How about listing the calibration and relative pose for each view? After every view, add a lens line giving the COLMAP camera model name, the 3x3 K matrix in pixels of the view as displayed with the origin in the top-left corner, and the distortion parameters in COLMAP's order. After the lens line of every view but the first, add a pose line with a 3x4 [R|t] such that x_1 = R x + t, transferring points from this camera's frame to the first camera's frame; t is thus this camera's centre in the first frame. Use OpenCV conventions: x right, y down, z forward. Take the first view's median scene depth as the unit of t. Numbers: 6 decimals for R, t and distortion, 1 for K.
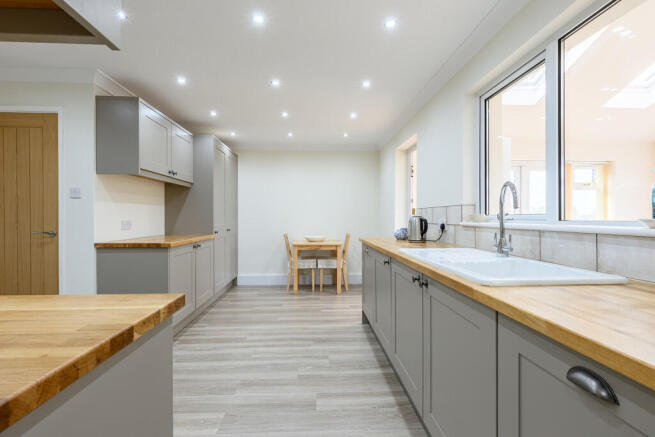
lens RADIAL K [[309.4, 0, 327.5], [0, 309.4, 218.5], [0, 0, 1]] dist [-0.000037, 0.000001]
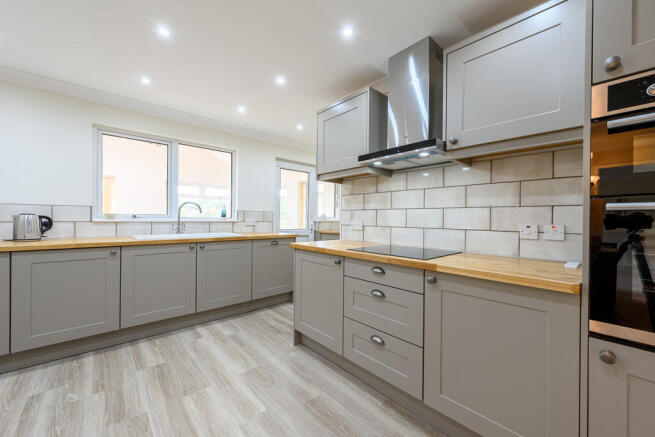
lens RADIAL K [[261.1, 0, 329.3], [0, 261.1, 219.2], [0, 0, 1]] dist [0.001045, 0.000061]
pose [[-0.631518, -0.011837, 0.775271, -1.147665], [-0.008770, 0.999929, 0.008123, -0.007023], [-0.775312, -0.001670, -0.631577, 0.995711]]
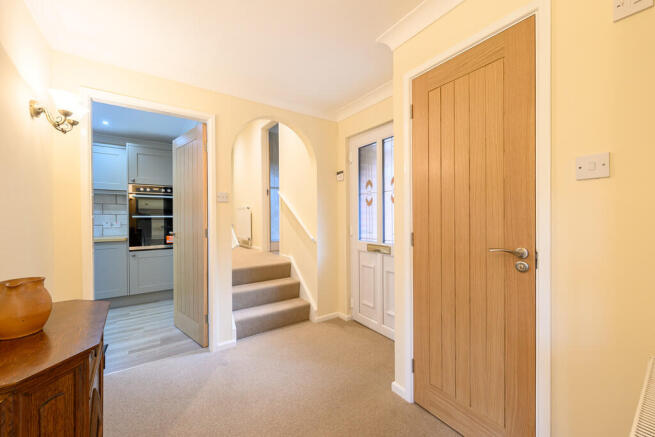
lens RADIAL K [[258.8, 0, 325.1], [0, 258.8, 219.3], [0, 0, 1]] dist [-0.000421, -0.000125]
pose [[-0.857038, 0.003473, -0.515241, -1.300882], [-0.000367, 0.999973, 0.007350, -0.023655], [0.515253, 0.006488, -0.857014, 2.389256]]
